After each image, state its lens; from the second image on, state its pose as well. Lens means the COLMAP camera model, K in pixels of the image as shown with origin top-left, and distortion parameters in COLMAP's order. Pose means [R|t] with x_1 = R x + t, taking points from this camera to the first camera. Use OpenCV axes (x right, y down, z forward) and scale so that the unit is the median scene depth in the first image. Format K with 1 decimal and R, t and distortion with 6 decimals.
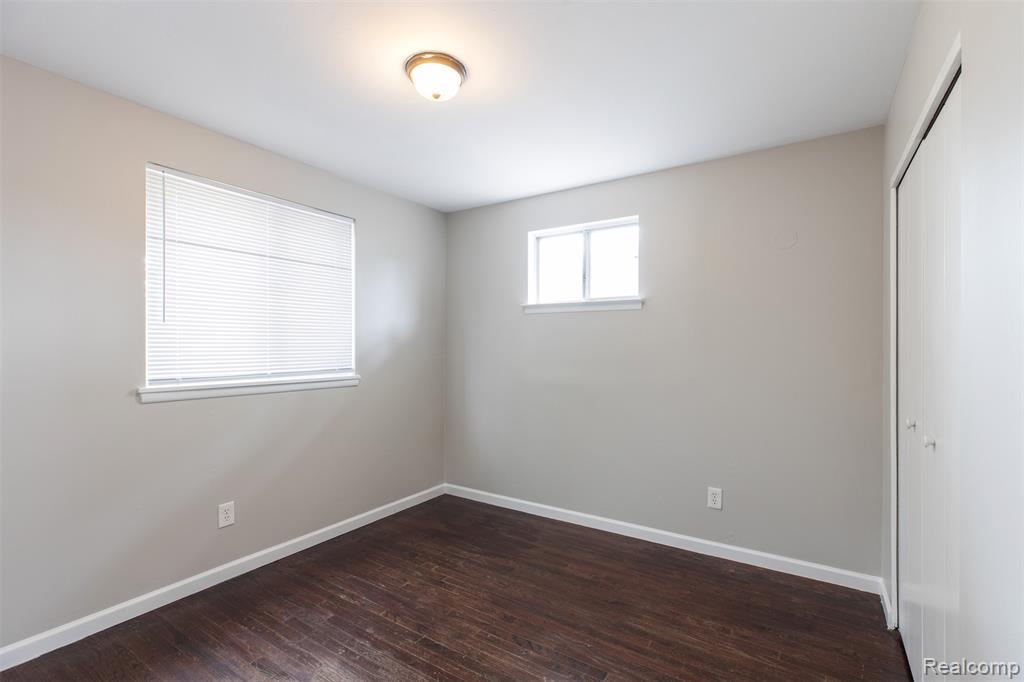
lens RADIAL K [[454.9, 0, 523.5], [0, 454.9, 344.0], [0, 0, 1]] dist [0.001844, 0.000580]
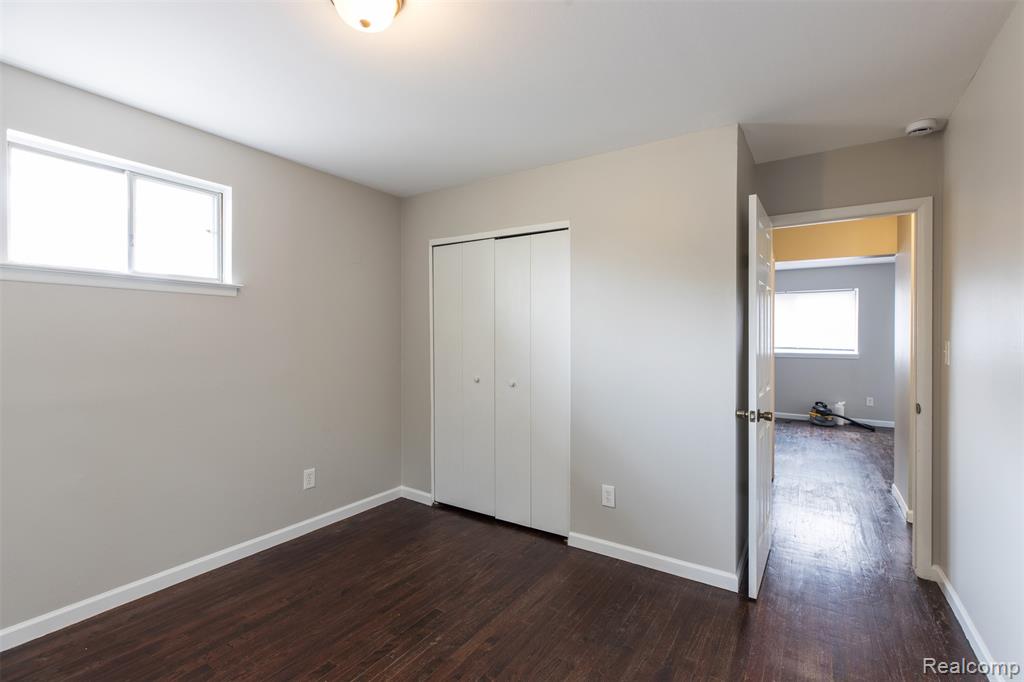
lens RADIAL K [[459.8, 0, 510.4], [0, 459.8, 335.3], [0, 0, 1]] dist [0.000352, 0.000128]
pose [[0.026299, -0.000996, 0.999654, -0.701300], [-0.003282, 0.999994, 0.001082, -0.006488], [-0.999649, -0.003310, 0.026296, 0.521771]]
